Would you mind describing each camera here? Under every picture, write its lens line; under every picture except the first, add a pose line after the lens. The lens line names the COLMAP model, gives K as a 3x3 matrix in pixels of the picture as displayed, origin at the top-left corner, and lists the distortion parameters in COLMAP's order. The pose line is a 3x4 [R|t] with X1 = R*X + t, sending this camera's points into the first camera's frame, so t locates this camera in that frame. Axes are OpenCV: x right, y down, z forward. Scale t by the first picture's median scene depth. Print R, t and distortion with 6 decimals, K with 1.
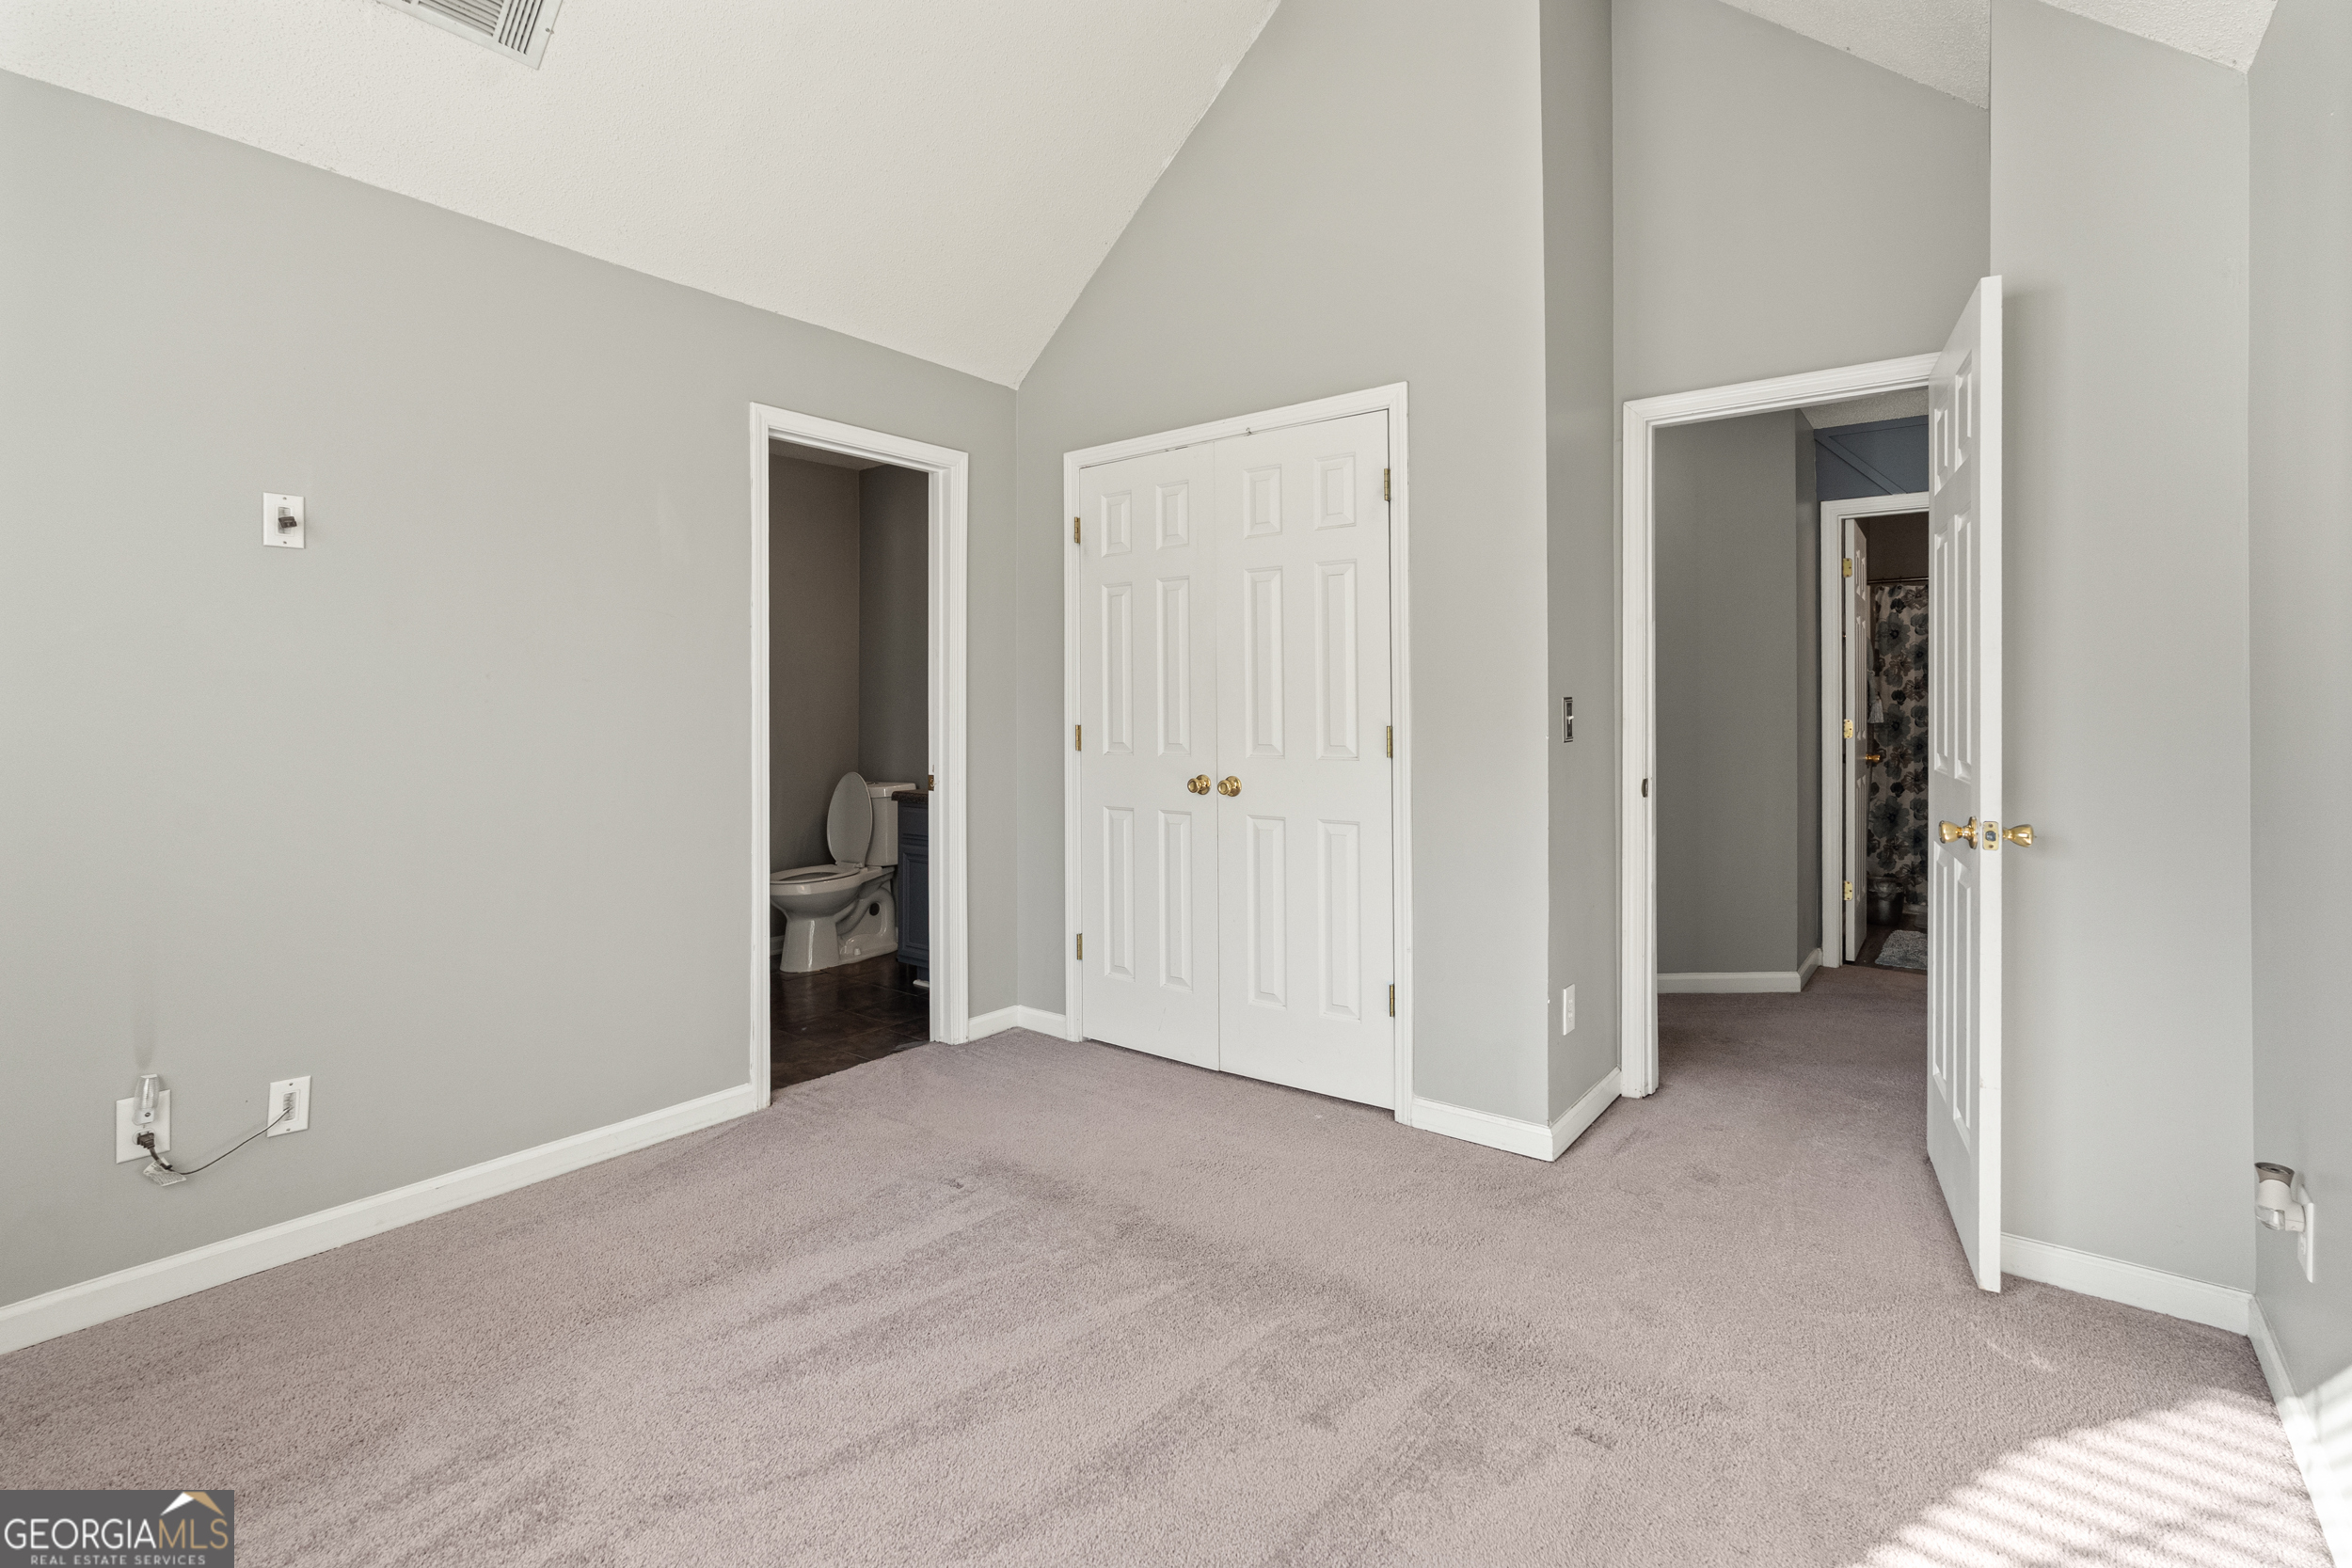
lens RADIAL K [[1060.0, 0, 1188.5], [0, 1060.0, 737.4], [0, 0, 1]] dist [-0.001008, -0.000002]
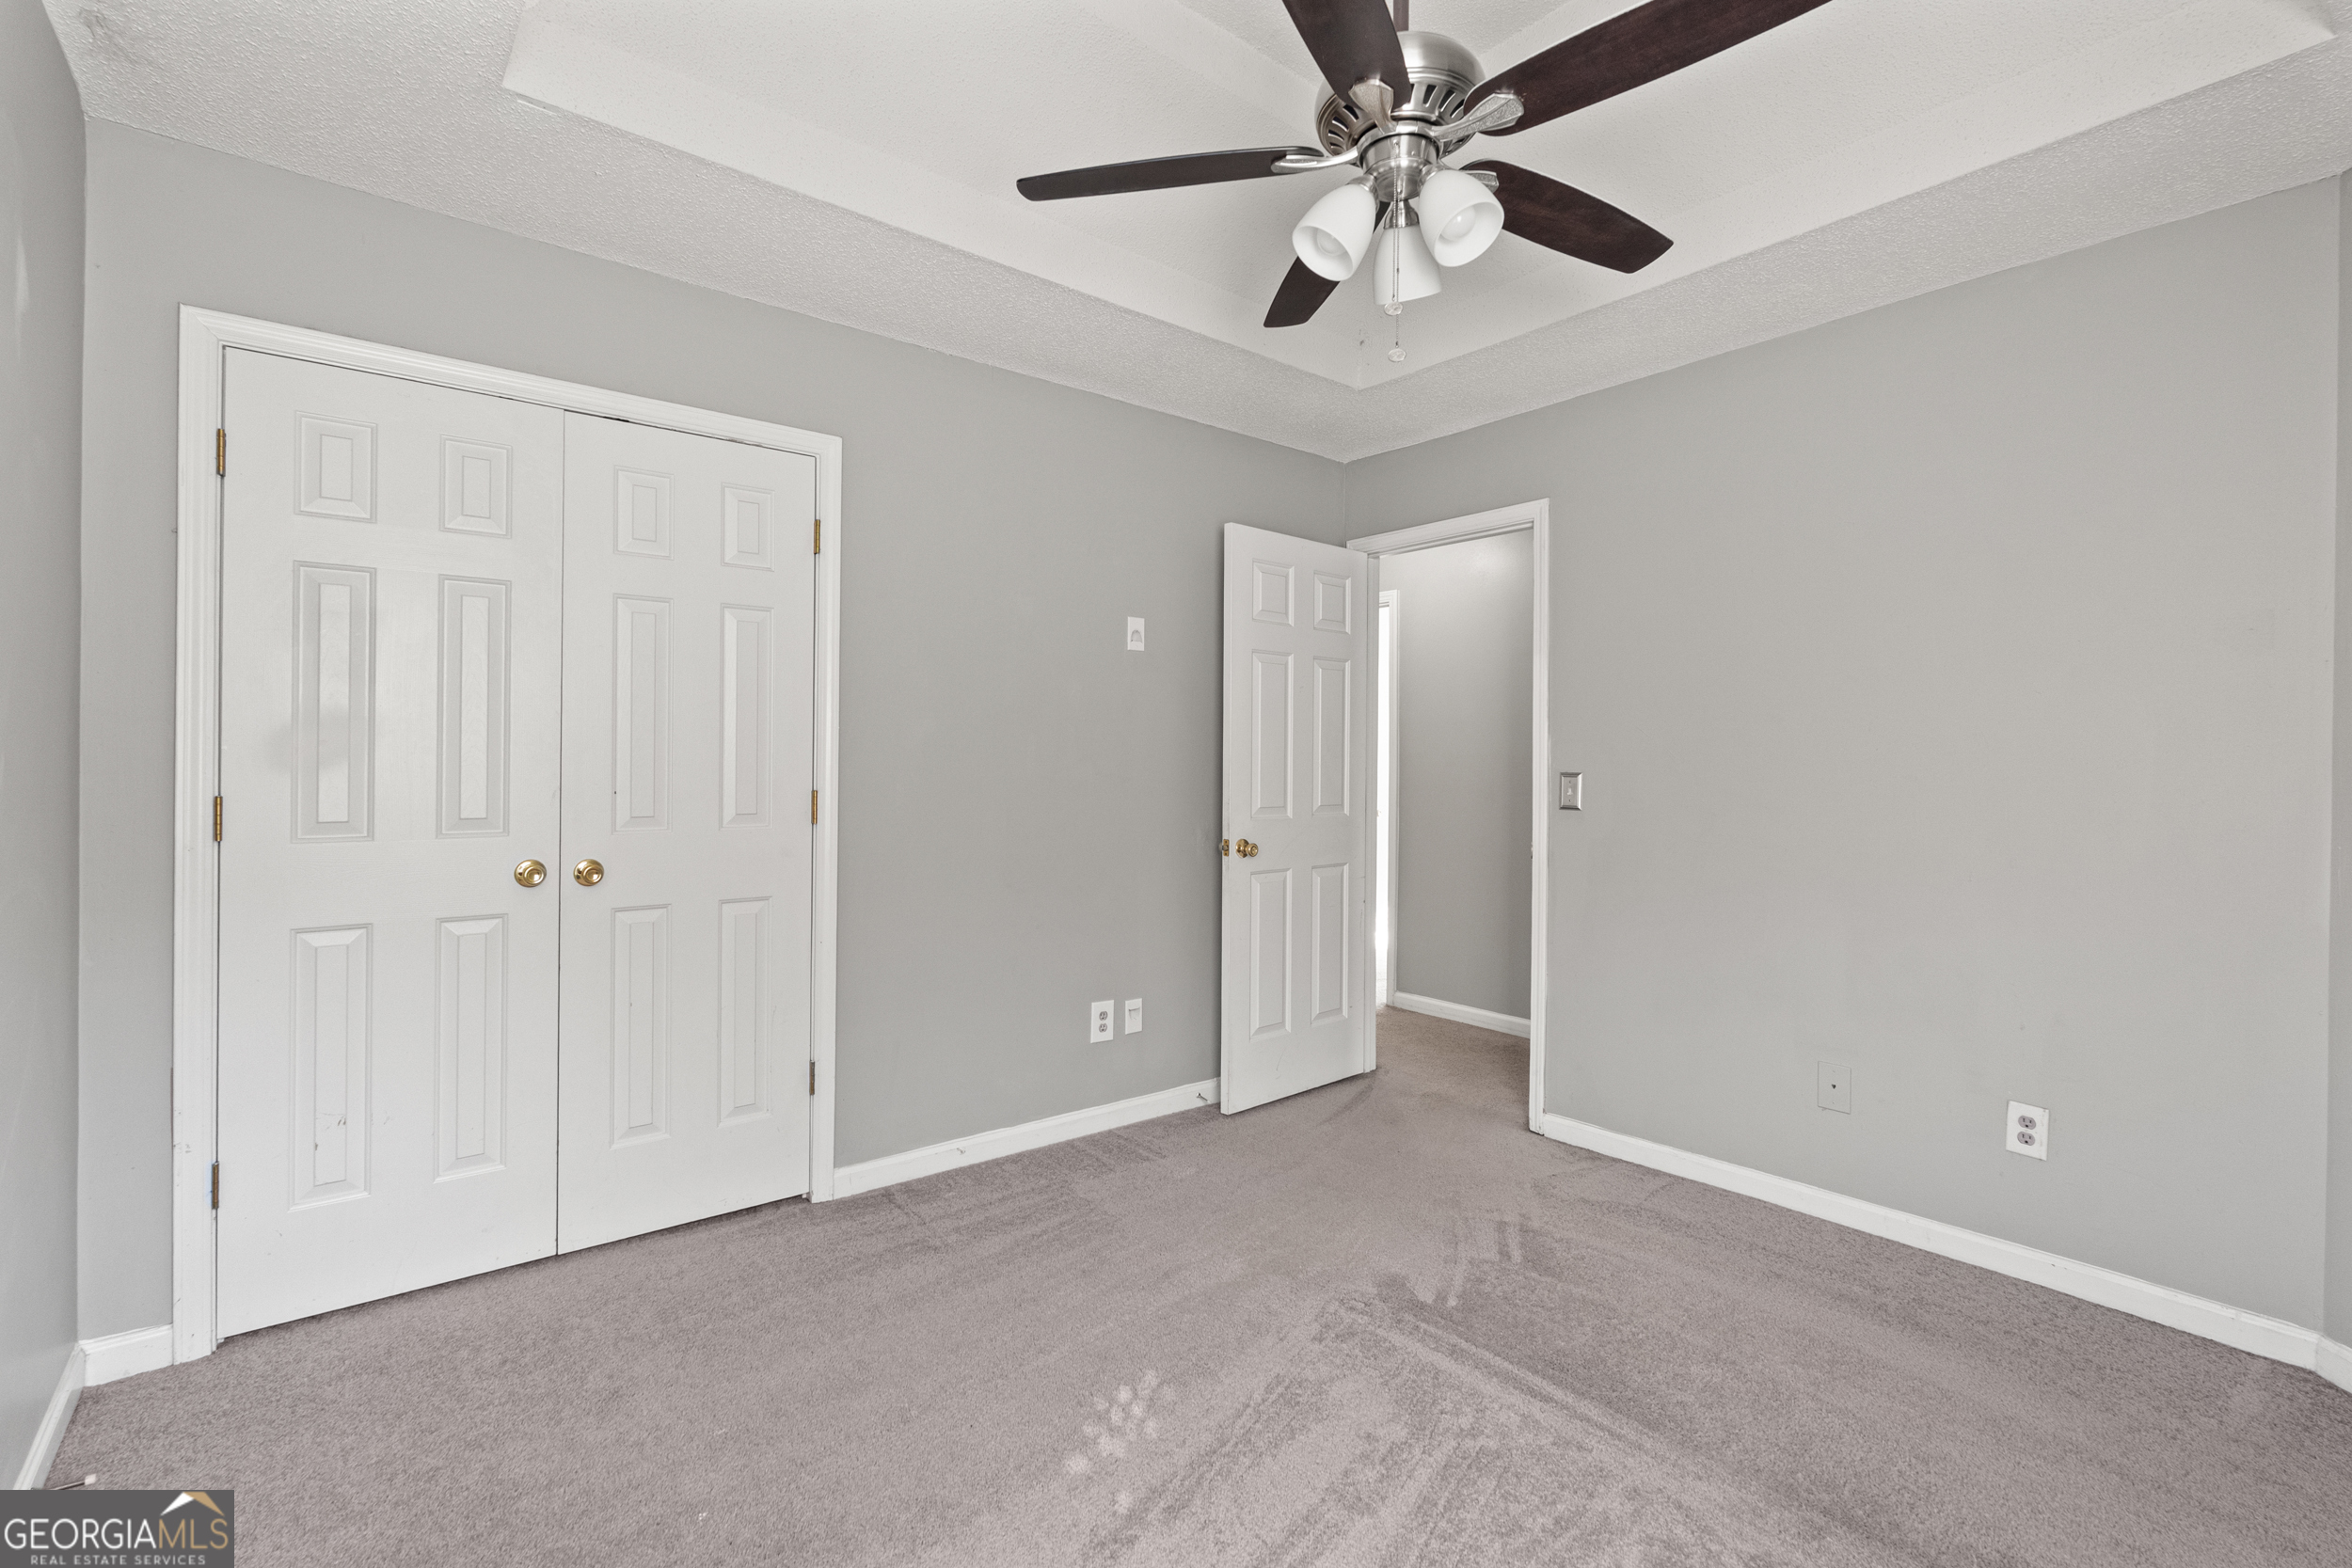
lens RADIAL K [[1045.1, 0, 1176.0], [0, 1045.1, 784.0], [0, 0, 1]] dist [-0.001637, -0.000074]
pose [[0.244557, -0.010772, 0.969575, -0.622434], [0.011230, 0.999903, 0.008276, -0.019599], [-0.969570, 0.008864, 0.244654, 0.442206]]
